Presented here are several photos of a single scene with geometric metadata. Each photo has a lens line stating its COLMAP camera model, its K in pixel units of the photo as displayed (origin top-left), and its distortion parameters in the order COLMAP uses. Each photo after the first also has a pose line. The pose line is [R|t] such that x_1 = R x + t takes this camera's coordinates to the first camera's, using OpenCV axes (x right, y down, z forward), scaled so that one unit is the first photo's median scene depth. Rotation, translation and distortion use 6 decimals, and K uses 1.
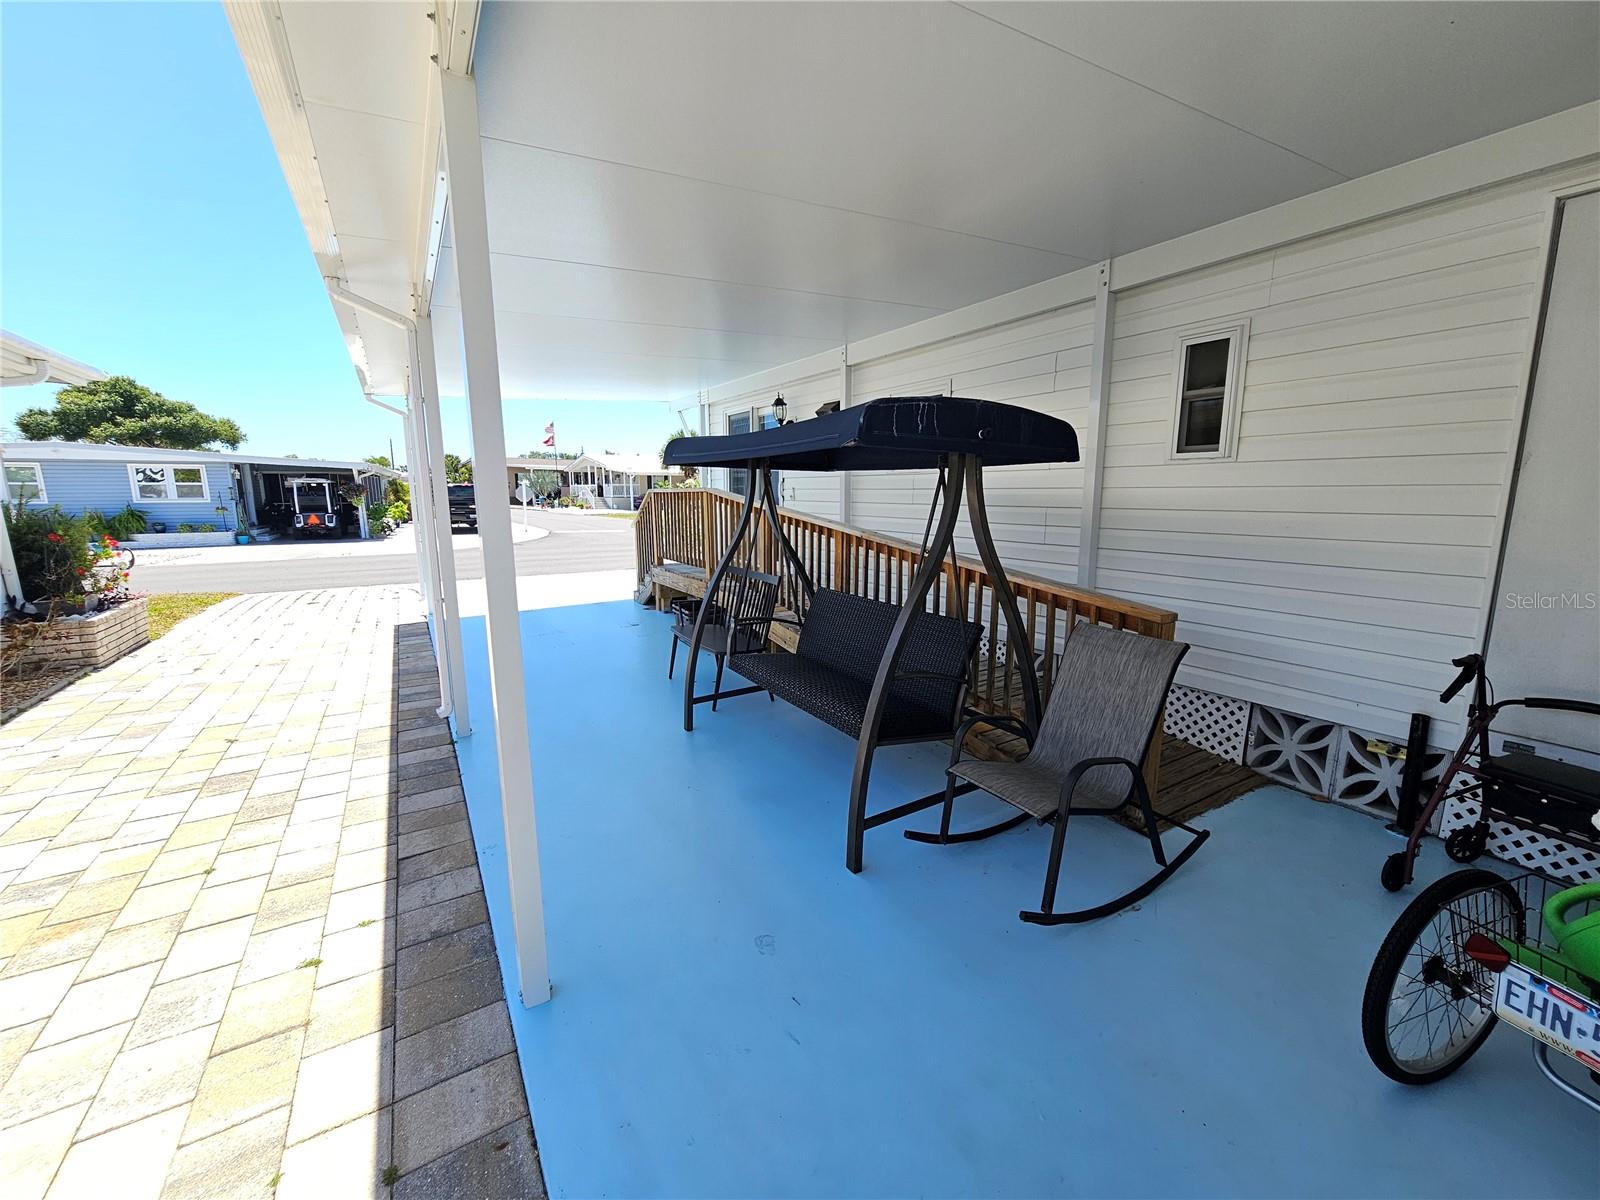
lens RADIAL K [[650.5, 0, 800.0], [0, 650.5, 600.0], [0, 0, 1]] dist [-0.003207, 0.000183]
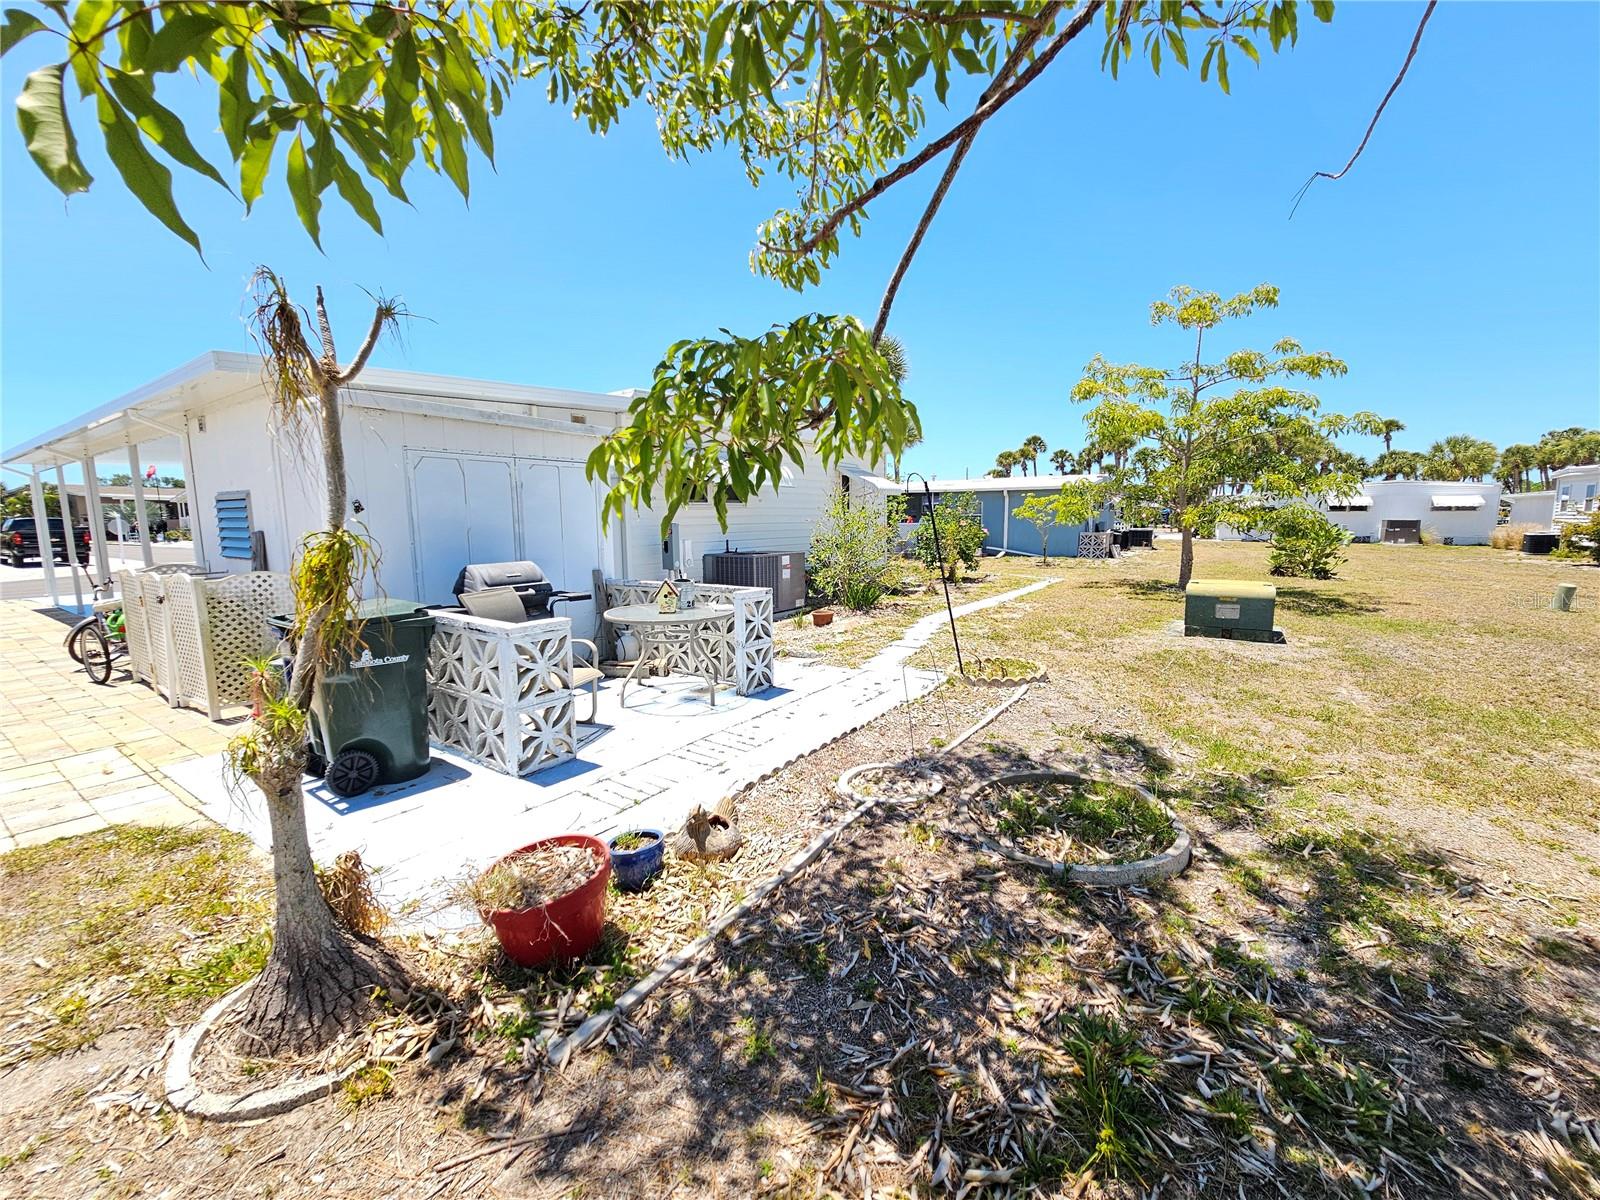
lens RADIAL K [[650.5, 0, 800.0], [0, 650.5, 600.0], [0, 0, 1]] dist [-0.003207, 0.000183]
pose [[0.912531, -0.053975, 0.405431, 0.169363], [0.072290, 0.996933, -0.029985, 0.075561], [-0.402569, 0.056671, 0.913634, -0.452588]]
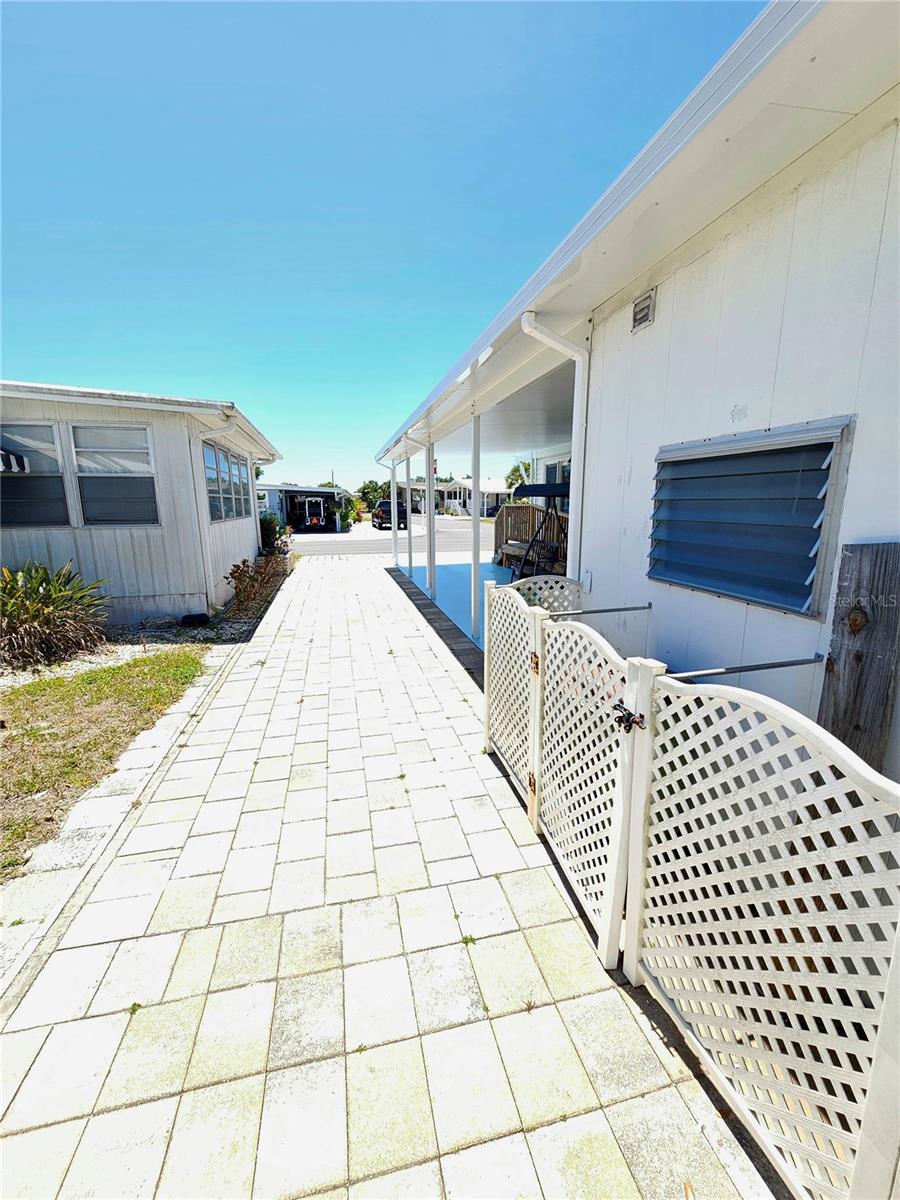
lens RADIAL K [[487.8, 0, 450.0], [0, 487.8, 600.0], [0, 0, 1]] dist [-0.003207, 0.000183]
pose [[0.950522, 0.058033, -0.305189, 0.032511], [-0.049085, 0.998112, 0.036918, 0.028111], [0.306755, -0.020111, 0.951576, -0.181140]]
